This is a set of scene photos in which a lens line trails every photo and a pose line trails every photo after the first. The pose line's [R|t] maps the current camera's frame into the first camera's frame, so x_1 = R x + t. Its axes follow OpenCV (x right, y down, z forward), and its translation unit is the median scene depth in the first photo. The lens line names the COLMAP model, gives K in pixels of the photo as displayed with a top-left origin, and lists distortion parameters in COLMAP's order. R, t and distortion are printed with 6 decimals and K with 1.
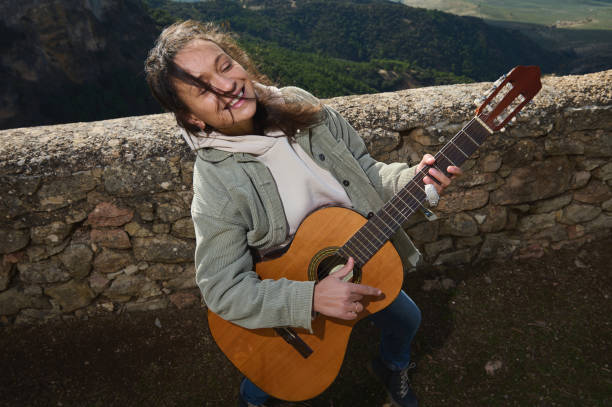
lens RADIAL K [[425.0, 0, 310.7], [0, 425.0, 207.4], [0, 0, 1]] dist [-0.007847, 0.004615]
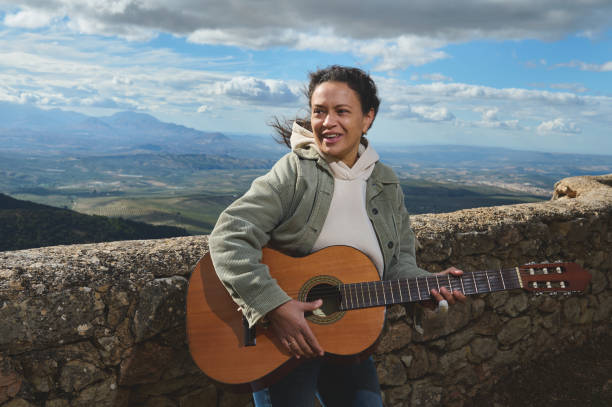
lens RADIAL K [[656.9, 0, 306.8], [0, 656.9, 205.4], [0, 0, 1]] dist [0.072827, 0.000000]
pose [[0.855678, 0.013359, 0.517336, -0.523426], [0.216979, 0.898294, -0.382083, 0.231341], [-0.469824, 0.439191, 0.765752, -0.091698]]
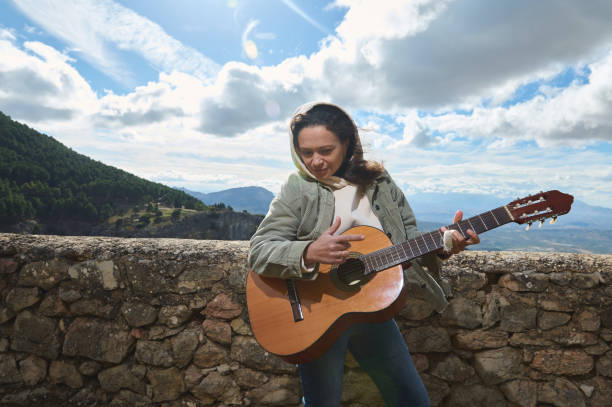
lens RADIAL K [[425.0, 0, 306.5], [0, 425.0, 202.8], [0, 0, 1]] dist [-0.007847, 0.004615]
pose [[0.960093, 0.072223, -0.270196, 0.042528], [-0.205002, 0.838902, -0.504200, 0.290188], [0.190254, 0.539469, 0.820229, -0.076082]]
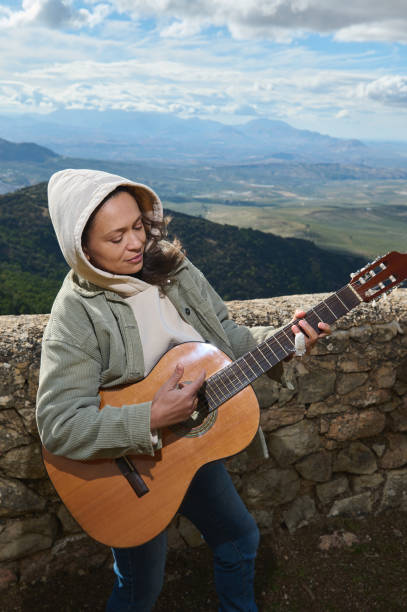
lens RADIAL K [[676.8, 0, 204.5], [0, 676.8, 304.6], [0, 0, 1]] dist [0.040383, 0.000000]
pose [[0.980091, 0.016082, 0.197898, -0.203552], [0.046667, 0.950134, -0.308329, 0.159824], [-0.192988, 0.311426, 0.930467, -0.248956]]
